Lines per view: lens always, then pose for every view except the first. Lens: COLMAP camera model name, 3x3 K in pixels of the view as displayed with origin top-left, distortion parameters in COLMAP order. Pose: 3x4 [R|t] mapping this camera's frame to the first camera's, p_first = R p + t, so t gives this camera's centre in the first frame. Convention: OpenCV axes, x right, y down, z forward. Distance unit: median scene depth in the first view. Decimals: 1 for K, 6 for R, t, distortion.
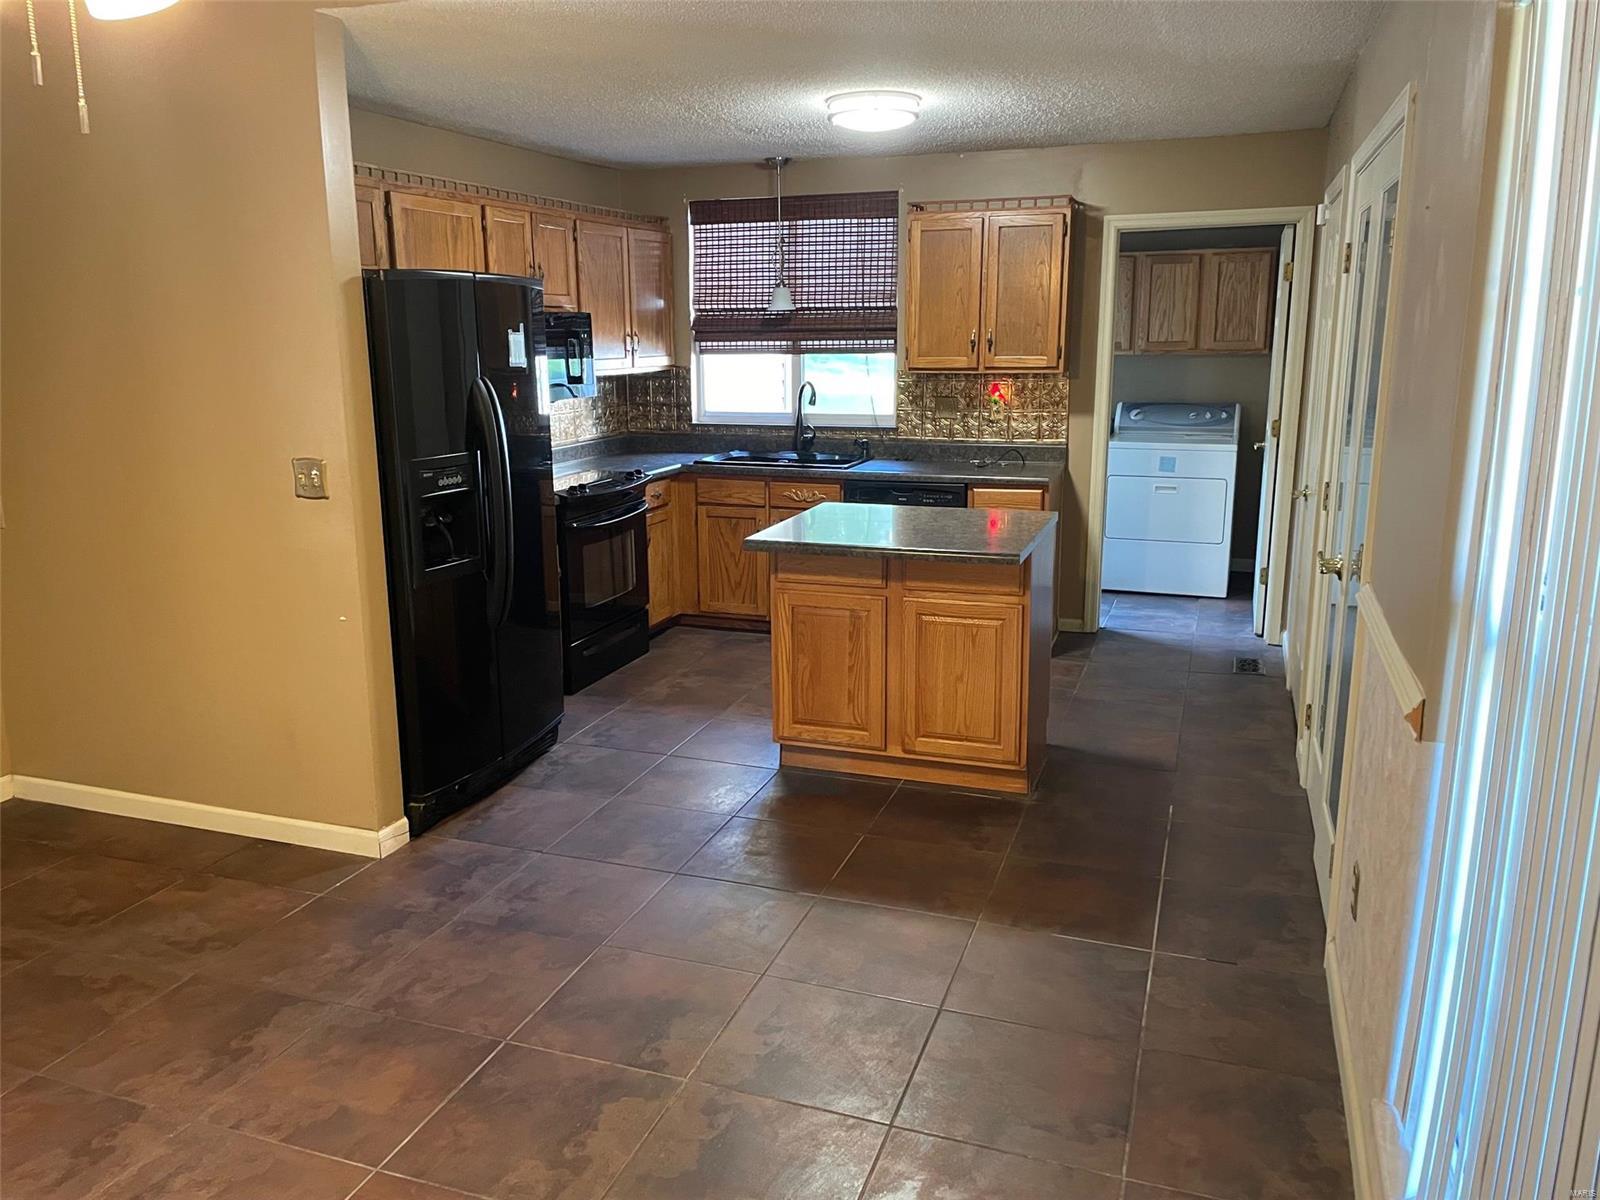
lens RADIAL K [[1207.0, 0, 792.5], [0, 1207.0, 568.3], [0, 0, 1]] dist [0.085757, -0.125689]
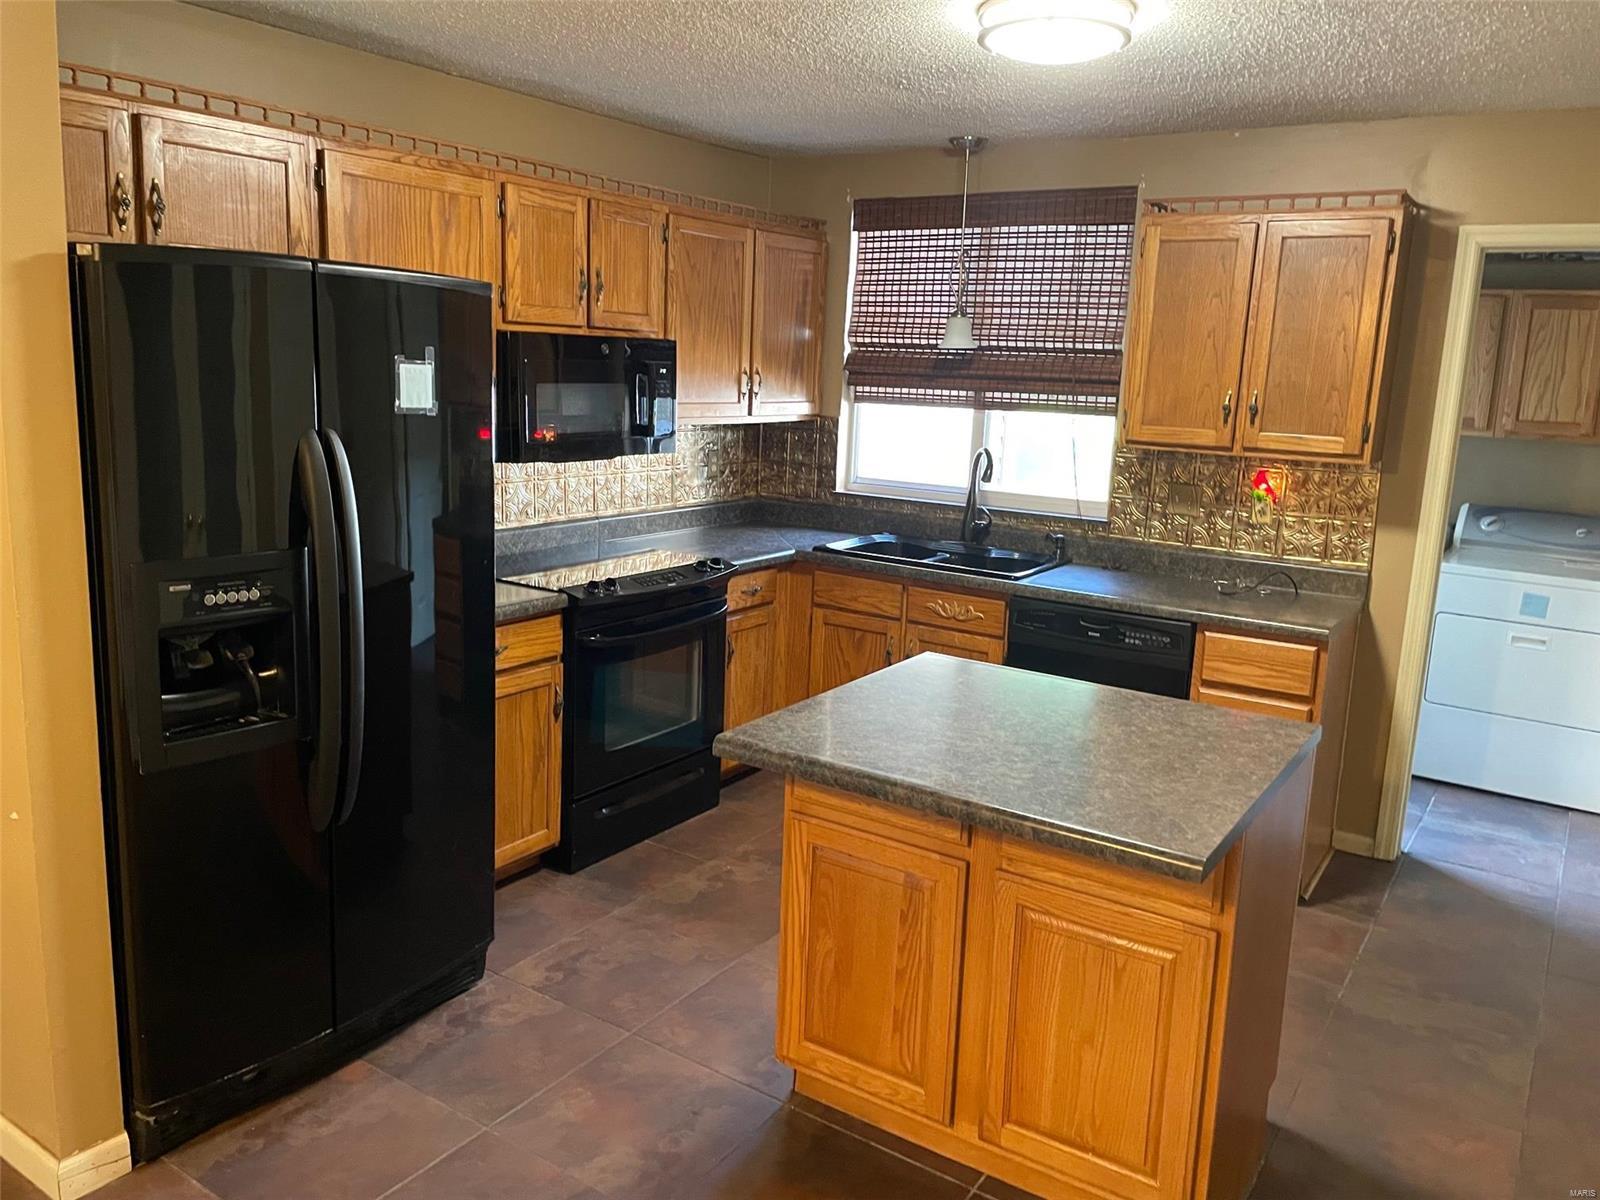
lens RADIAL K [[1207.0, 0, 792.5], [0, 1207.0, 568.3], [0, 0, 1]] dist [0.085757, -0.125689]
pose [[0.968277, 0.089845, -0.233168, 0.077438], [-0.096331, 0.995212, -0.016557, -0.062004], [0.230564, 0.038494, 0.972295, 0.283061]]
